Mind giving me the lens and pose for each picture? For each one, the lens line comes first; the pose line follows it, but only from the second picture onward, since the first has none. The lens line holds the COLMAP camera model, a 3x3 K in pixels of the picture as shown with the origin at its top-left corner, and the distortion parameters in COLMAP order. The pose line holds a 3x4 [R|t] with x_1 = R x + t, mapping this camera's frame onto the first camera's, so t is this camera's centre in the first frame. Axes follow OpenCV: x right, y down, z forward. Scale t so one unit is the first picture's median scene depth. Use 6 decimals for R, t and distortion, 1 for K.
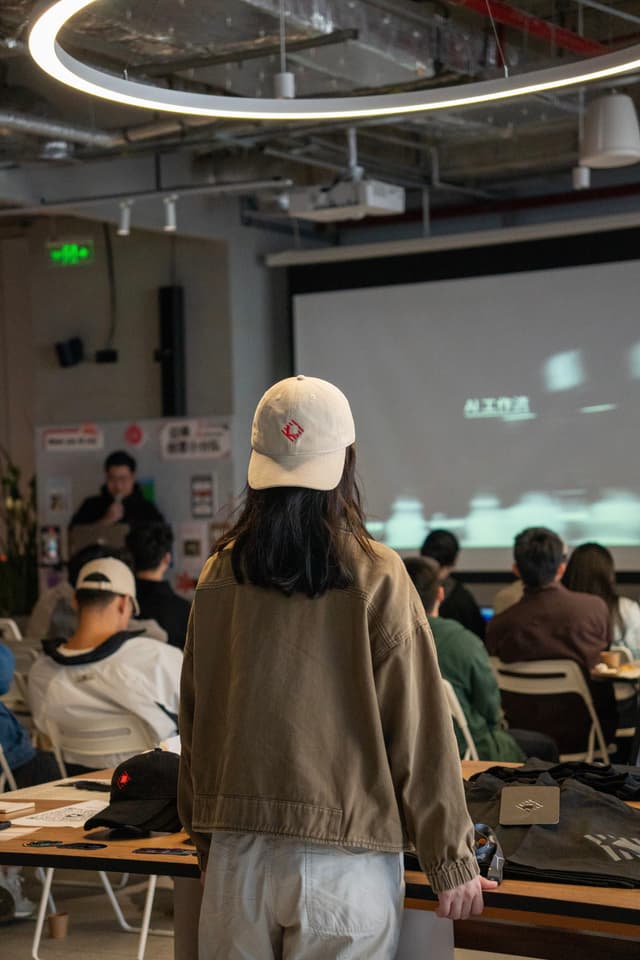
lens RADIAL K [[1965.3, 0, 320.0], [0, 1965.3, 480.0], [0, 0, 1]] dist [0.459123, 0.032692]
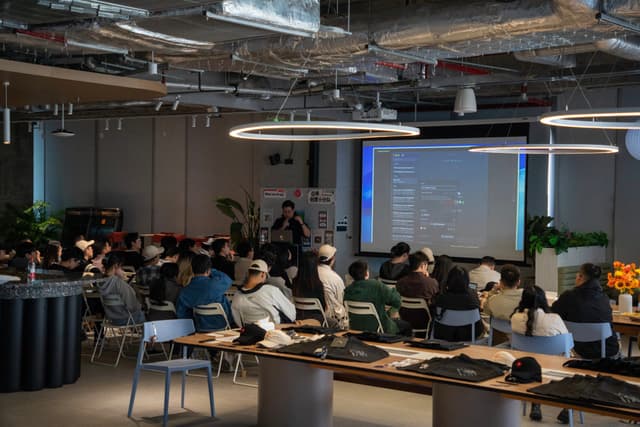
lens RADIAL K [[1000.5, 0, 319.4], [0, 1000.5, 195.4], [0, 0, 1]] dist [0.242486, 0.003195]
pose [[0.993153, 0.042111, -0.108967, 0.074325], [-0.040464, 0.999031, 0.017284, -0.044672], [0.109589, -0.012756, 0.993895, -0.272519]]
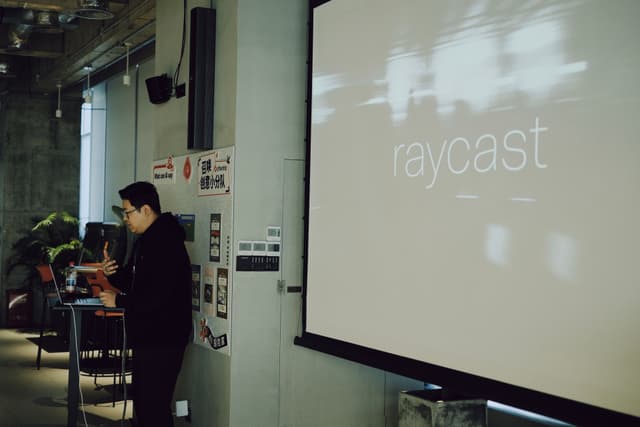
lens RADIAL K [[931.4, 0, 301.5], [0, 931.4, 202.3], [0, 0, 1]] dist [0.041823, 0.006664]
pose [[0.842277, 0.032582, -0.538059, 0.203918], [-0.037461, 0.999296, 0.001871, -0.010015], [0.537741, 0.018580, 0.842905, 0.664732]]
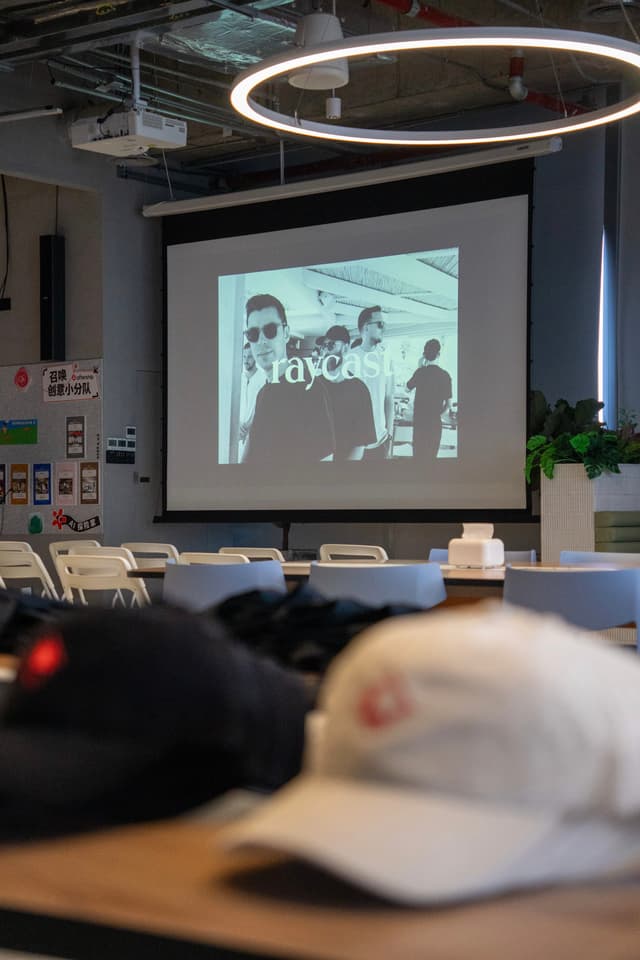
lens RADIAL K [[1744.5, 0, 320.0], [0, 1744.5, 480.0], [0, 0, 1]] dist [0.318711, 0.051137]
pose [[0.990547, 0.021976, -0.135399, 0.197061], [-0.022488, 0.999745, -0.002254, 0.030648], [0.135315, 0.005278, 0.990789, 0.093134]]
